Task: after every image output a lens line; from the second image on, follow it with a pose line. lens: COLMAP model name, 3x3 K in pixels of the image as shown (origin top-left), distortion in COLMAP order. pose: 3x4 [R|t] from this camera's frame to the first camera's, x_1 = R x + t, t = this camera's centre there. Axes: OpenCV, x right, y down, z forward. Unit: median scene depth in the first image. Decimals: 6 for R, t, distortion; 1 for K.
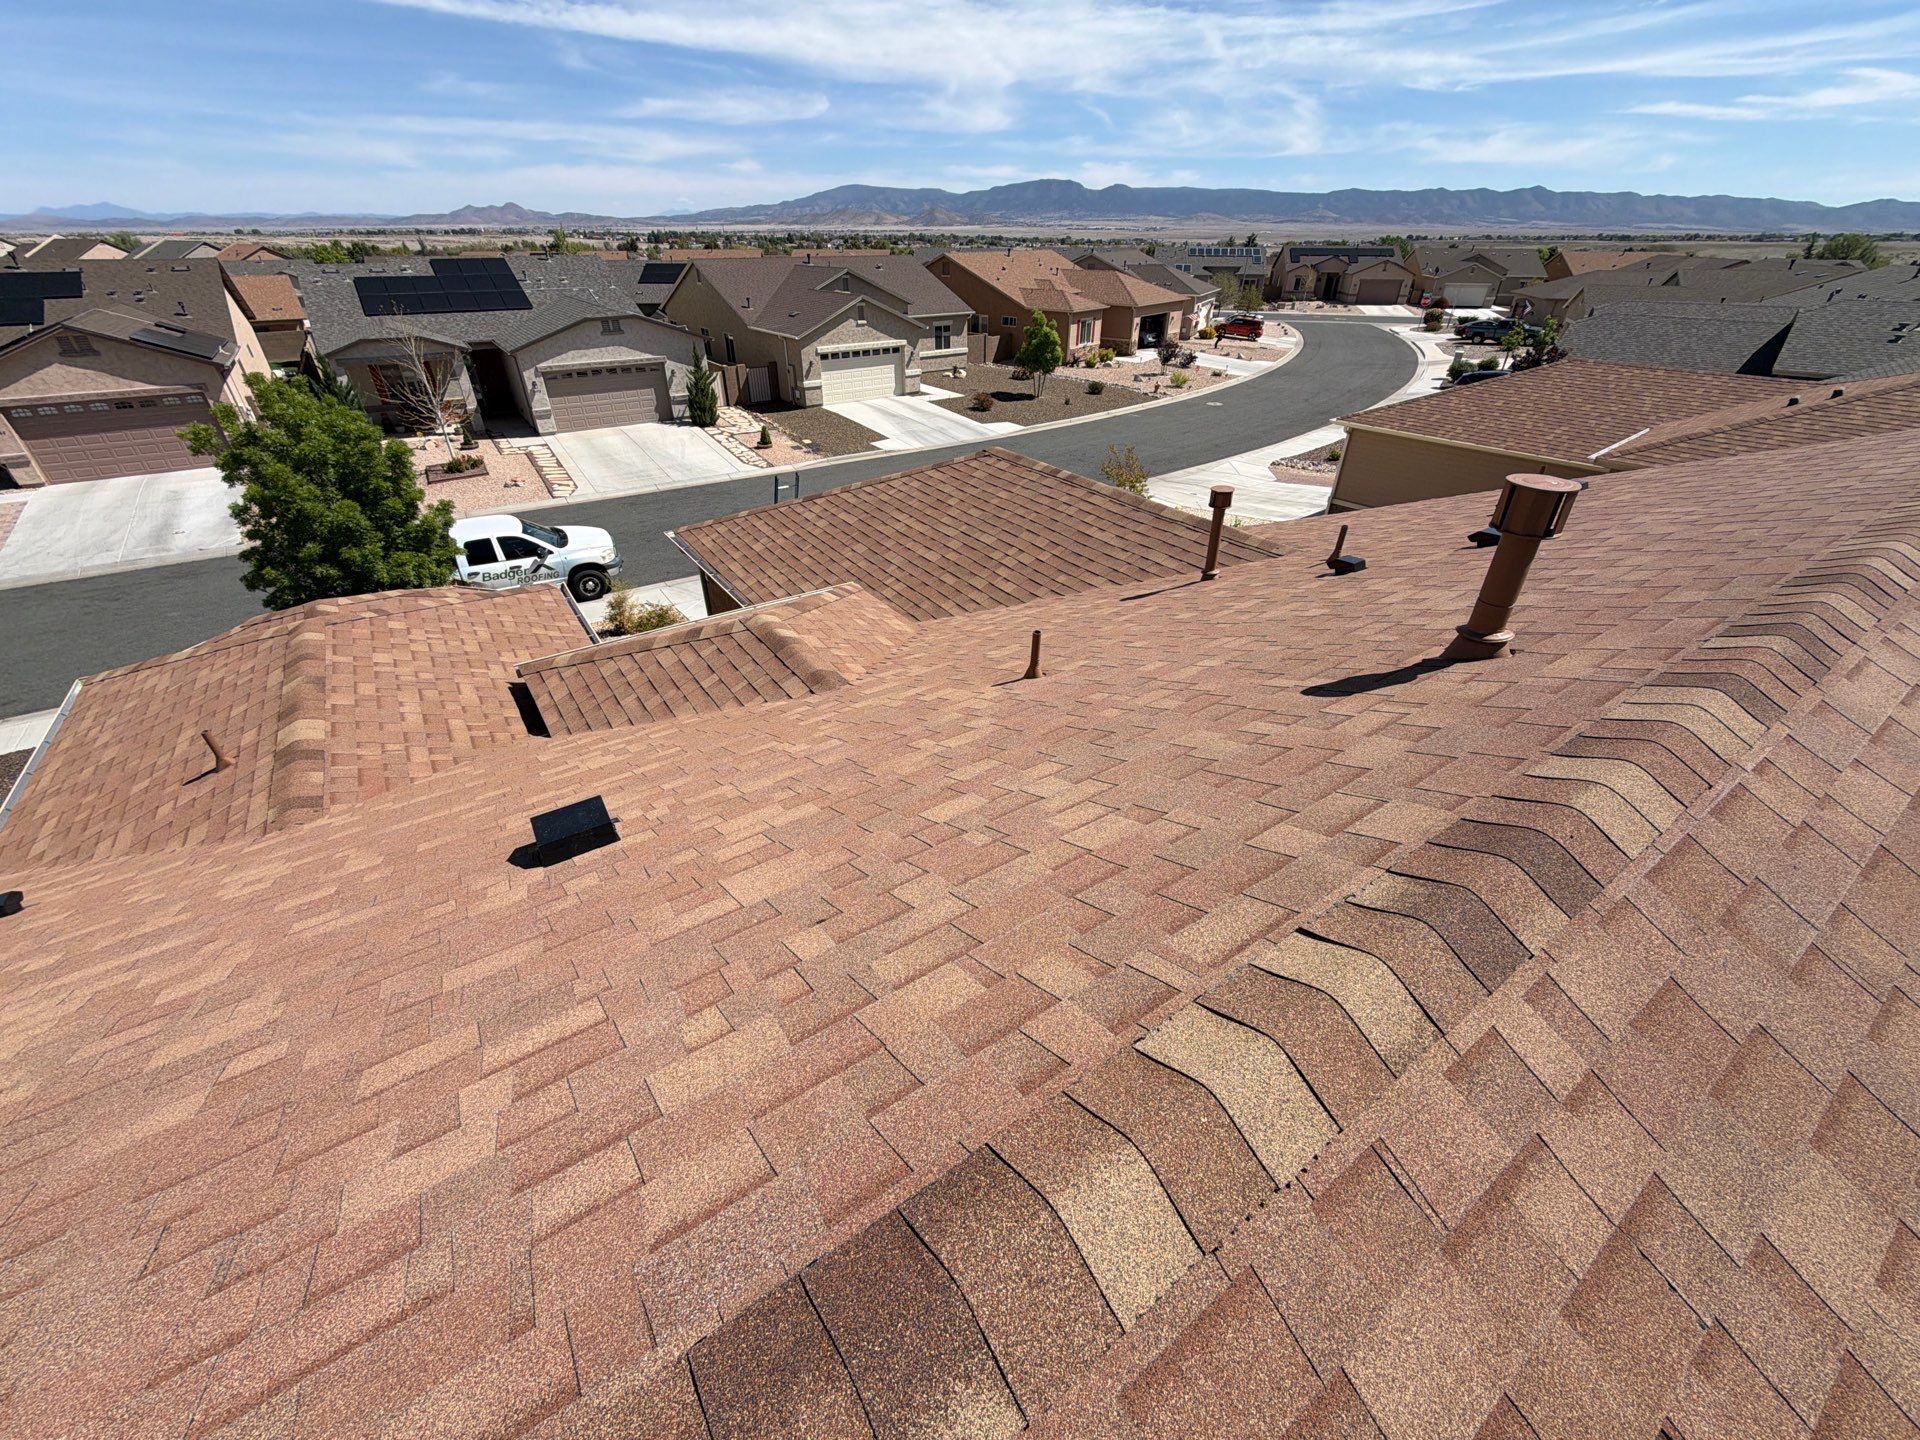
lens RADIAL K [[761.6, 0, 960.0], [0, 761.6, 720.0], [0, 0, 1]] dist [-0.001479, 0.000017]
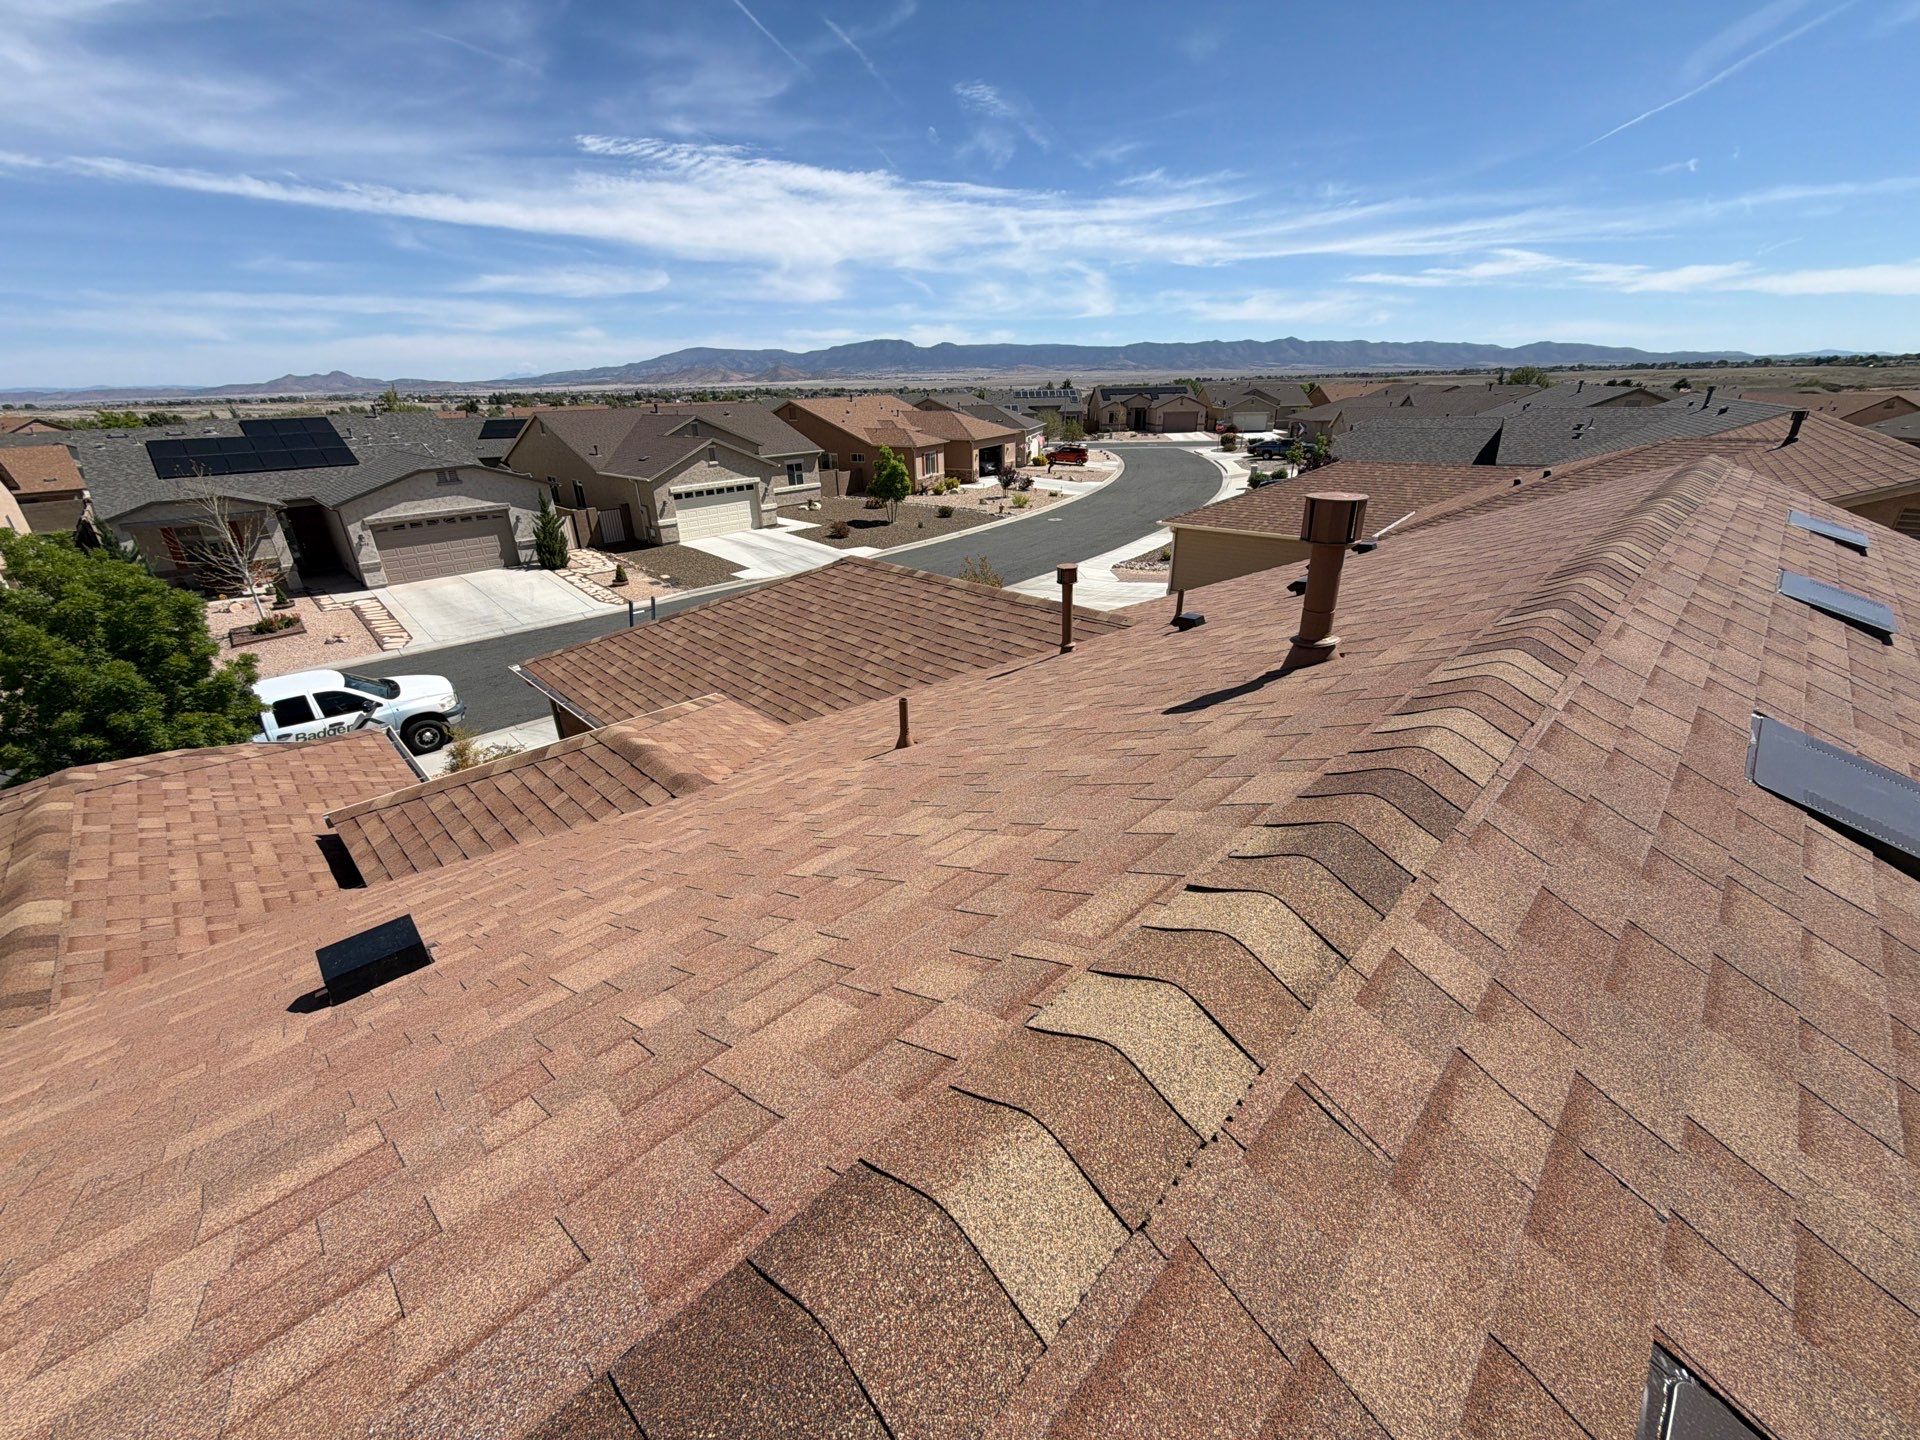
lens RADIAL K [[761.6, 0, 960.0], [0, 761.6, 720.0], [0, 0, 1]] dist [-0.001479, 0.000017]
pose [[0.982581, -0.098318, 0.157698, 0.024552], [0.121426, 0.982054, -0.144309, 0.096864], [-0.140680, 0.160943, 0.976886, 0.051826]]
